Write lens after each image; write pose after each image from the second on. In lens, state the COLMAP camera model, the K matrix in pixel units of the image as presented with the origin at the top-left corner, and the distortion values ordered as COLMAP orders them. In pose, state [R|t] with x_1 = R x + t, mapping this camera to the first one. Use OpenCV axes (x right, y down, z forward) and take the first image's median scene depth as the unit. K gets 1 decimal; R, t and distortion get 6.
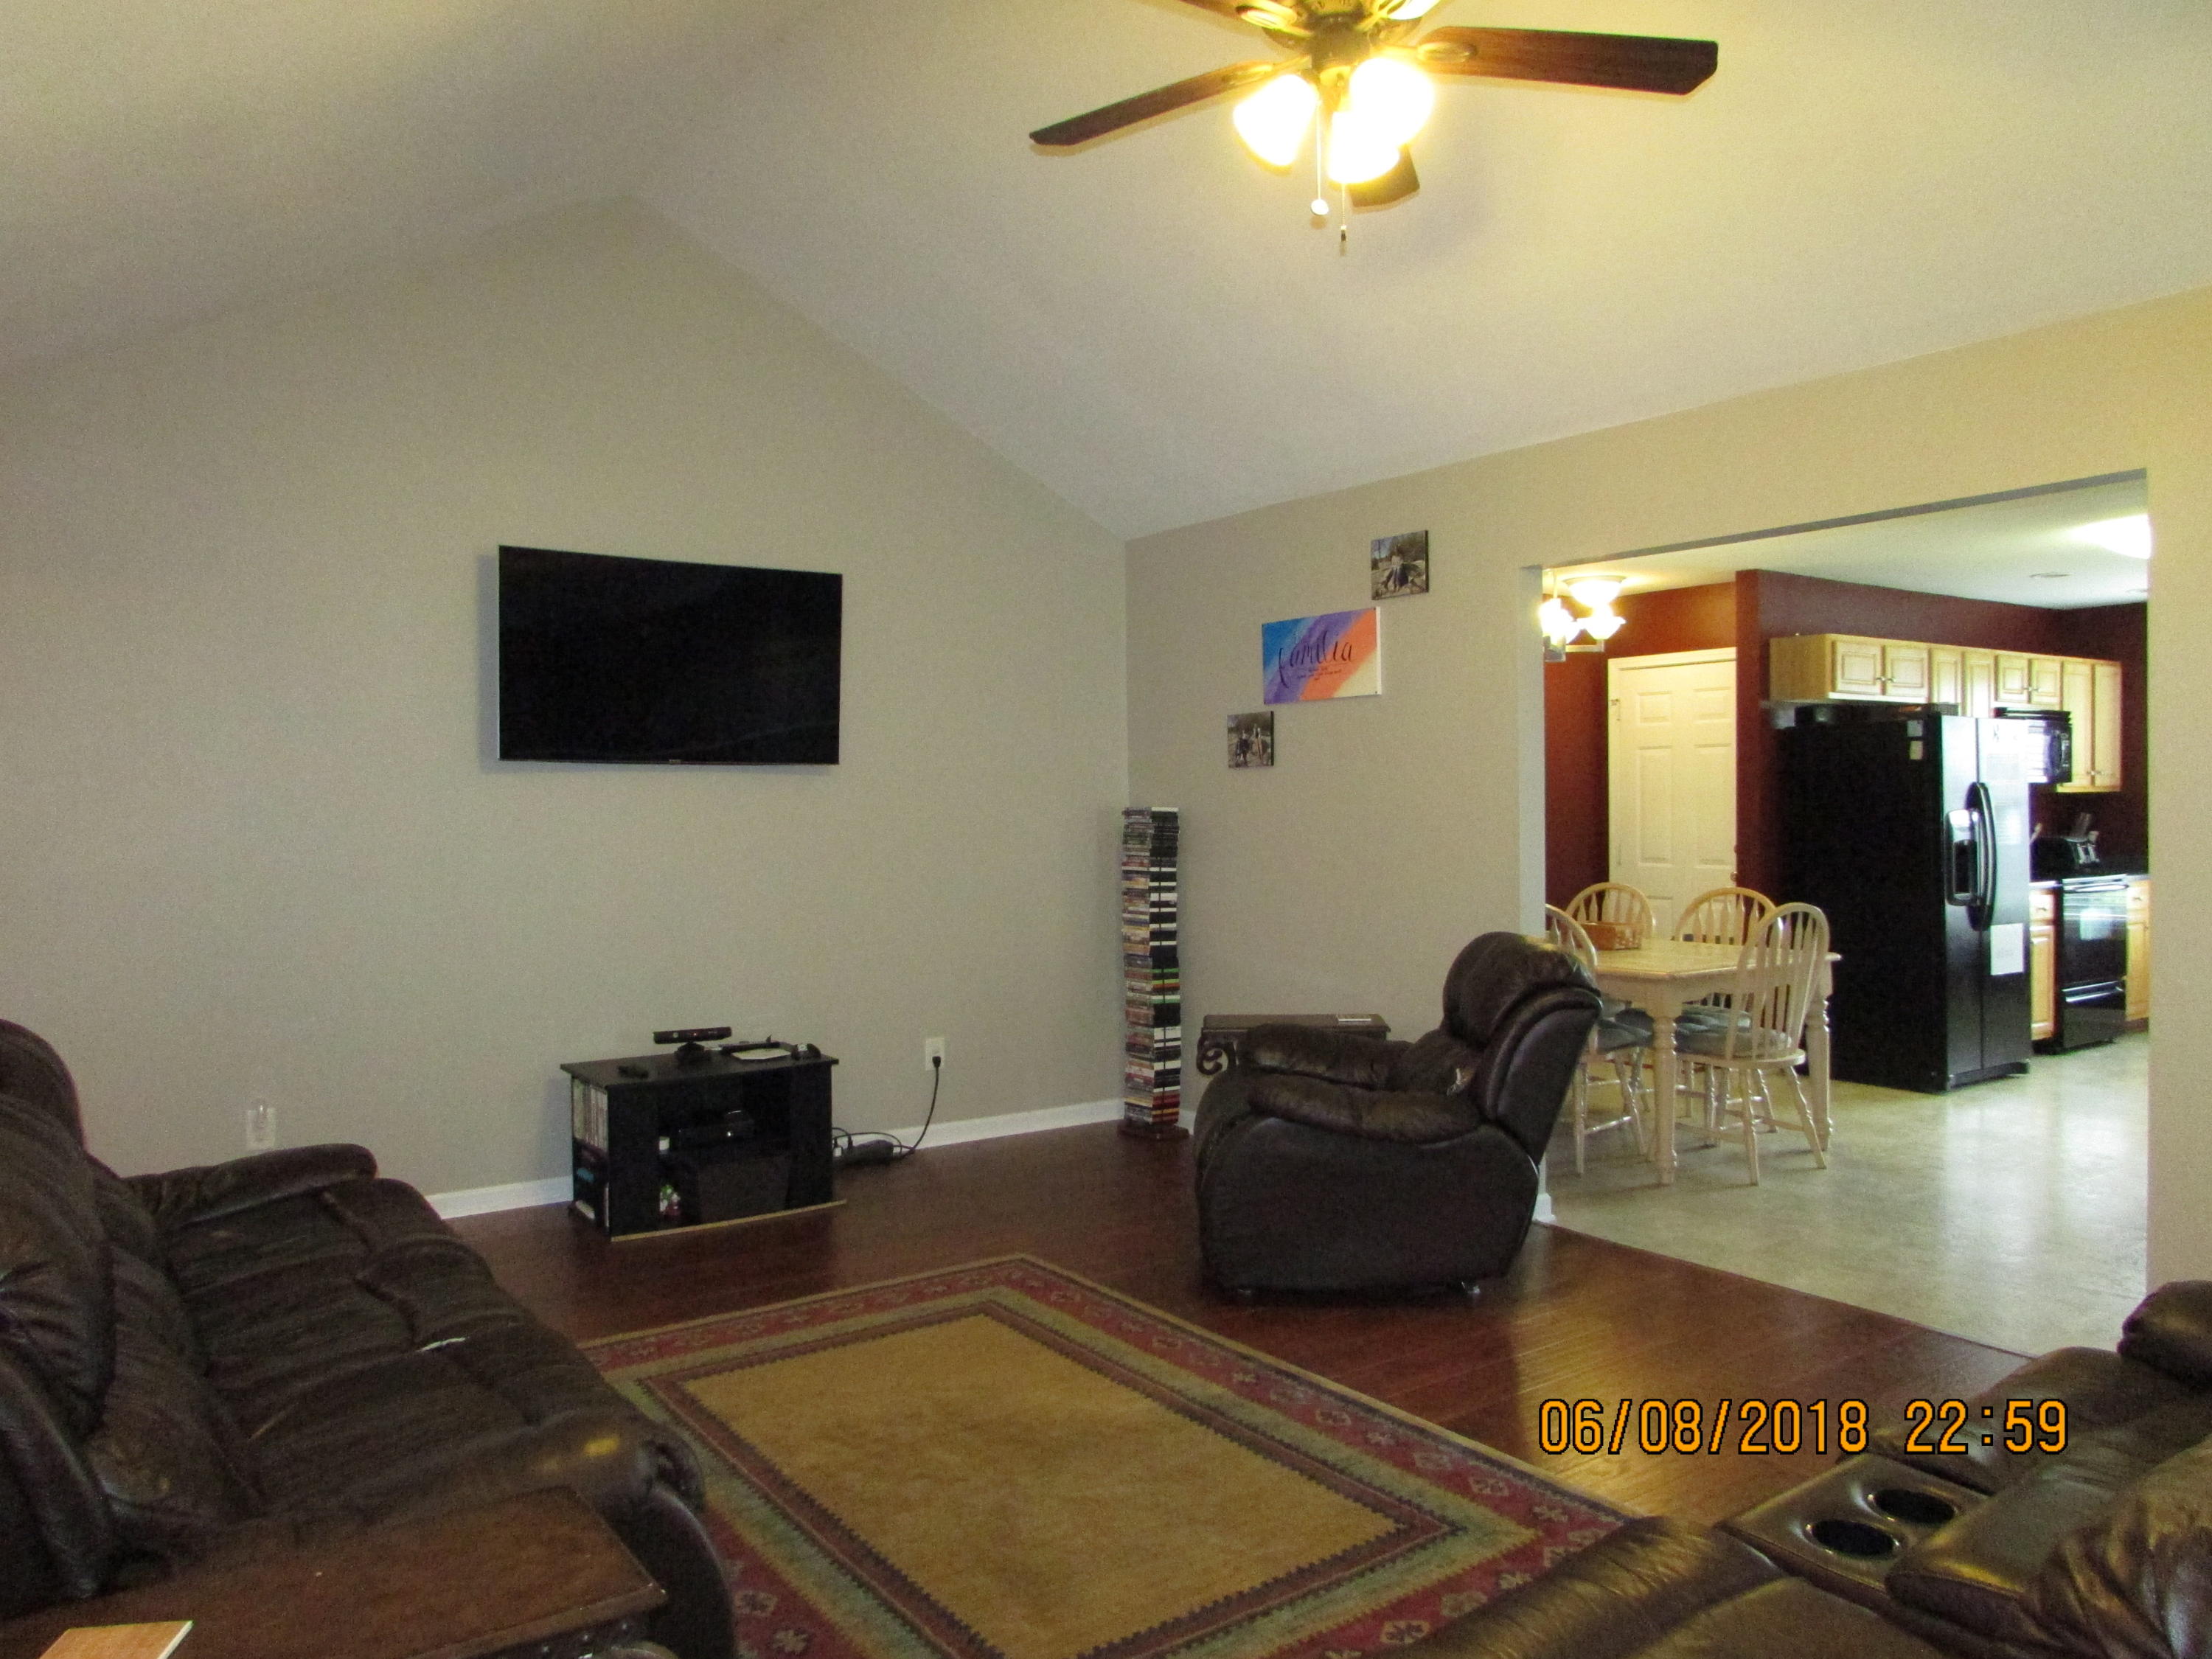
lens RADIAL K [[1574.1, 0, 1117.5], [0, 1574.1, 825.3], [0, 0, 1]] dist [-0.033464, 0.007346]
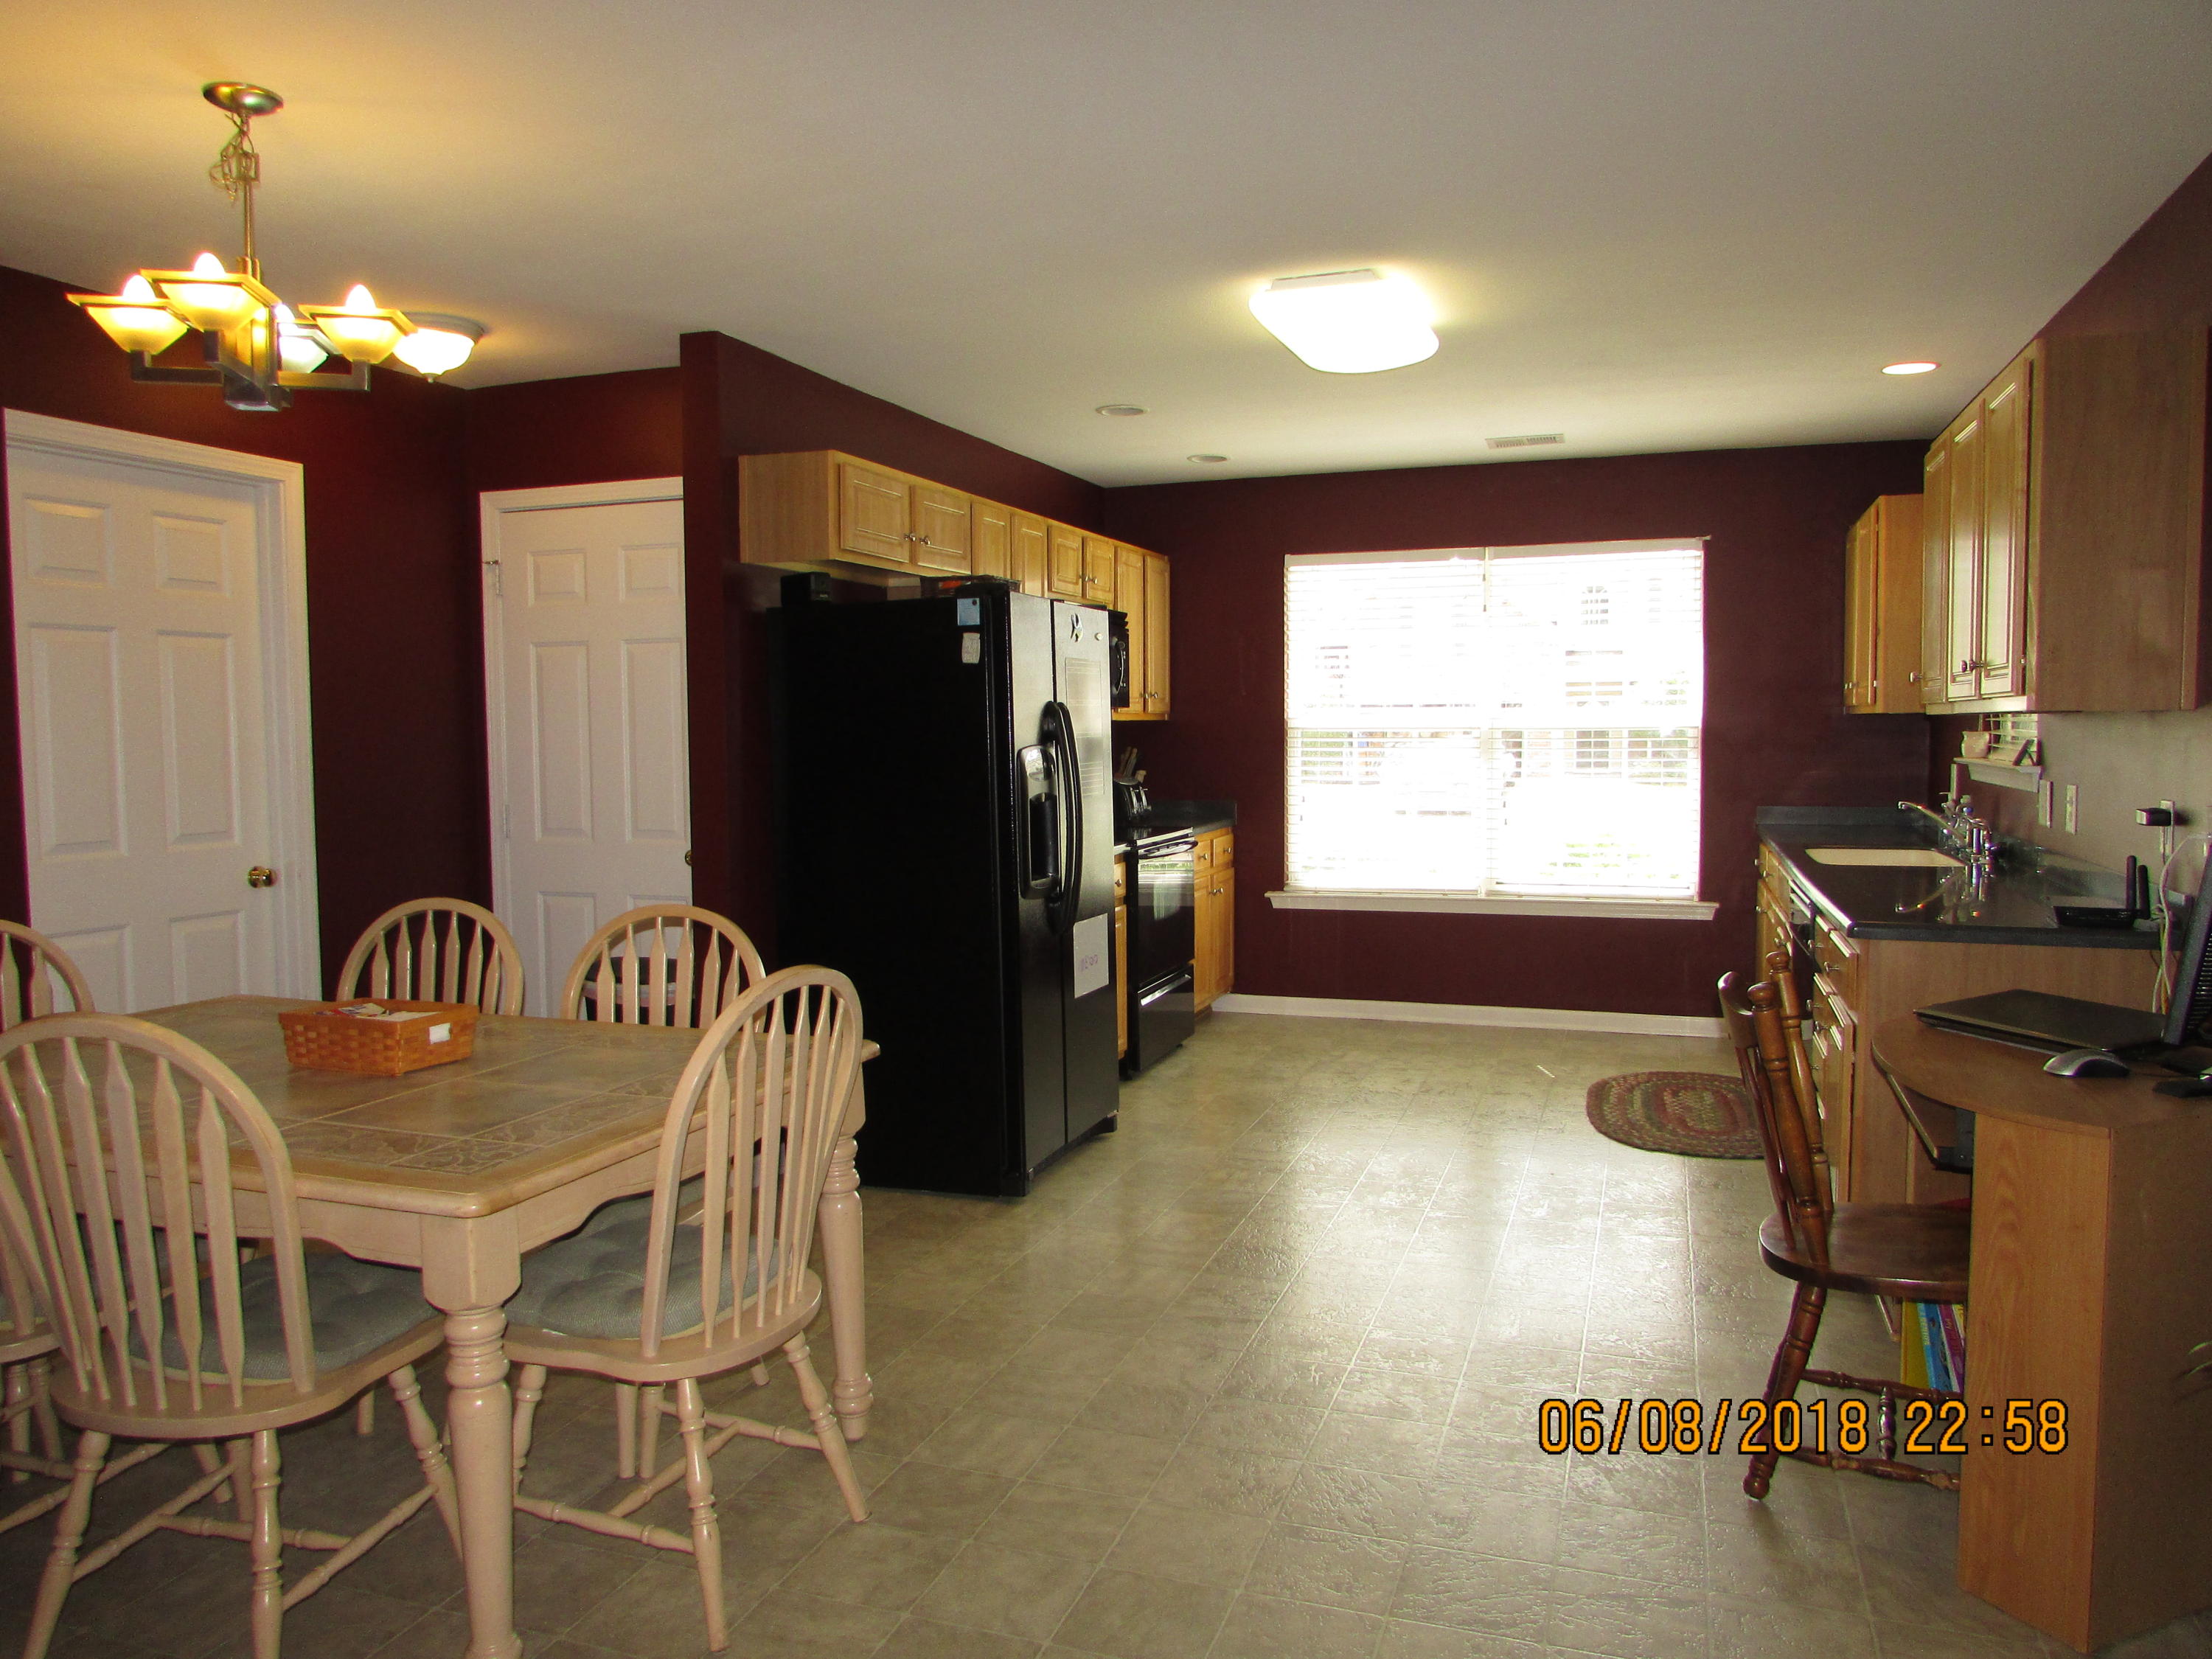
lens RADIAL K [[1564.9, 0, 1116.3], [0, 1564.9, 821.1], [0, 0, 1]] dist [-0.040553, 0.027092]
pose [[0.813687, -0.033632, 0.580329, 0.188096], [0.010808, 0.999028, 0.042743, -0.005658], [-0.581202, -0.028507, 0.813260, 0.437390]]
